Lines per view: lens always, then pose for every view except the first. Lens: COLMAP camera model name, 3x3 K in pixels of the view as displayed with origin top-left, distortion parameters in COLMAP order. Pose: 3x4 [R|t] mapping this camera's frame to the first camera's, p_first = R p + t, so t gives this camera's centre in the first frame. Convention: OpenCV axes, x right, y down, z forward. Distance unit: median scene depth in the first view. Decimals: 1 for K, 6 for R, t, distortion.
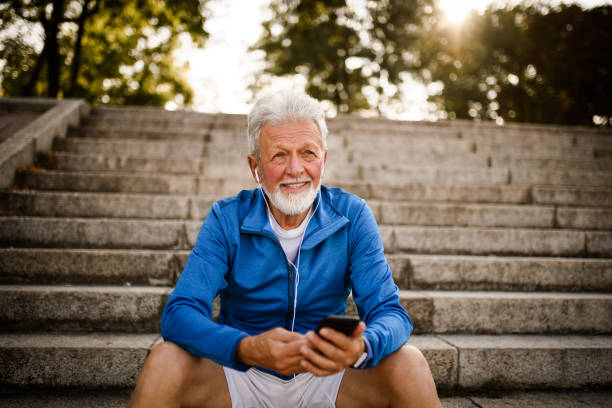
lens RADIAL K [[564.1, 0, 297.9], [0, 564.1, 217.8], [0, 0, 1]] dist [-0.030189, 0.018882]
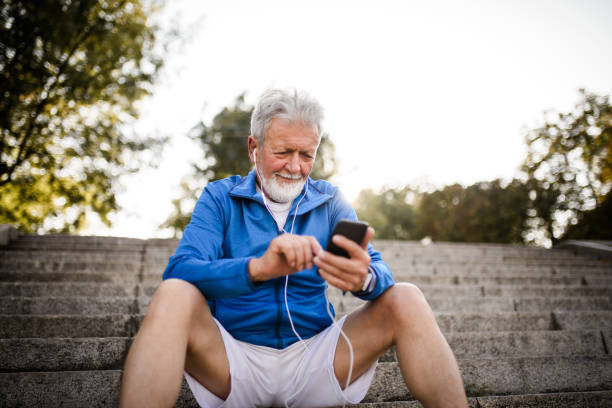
lens RADIAL K [[564.1, 0, 297.9], [0, 564.1, 217.8], [0, 0, 1]] dist [-0.030189, 0.018882]
pose [[0.987673, -0.020413, 0.155194, -0.088153], [0.064770, 0.955897, -0.286472, 0.218610], [-0.142502, 0.292993, 0.945436, -0.022372]]
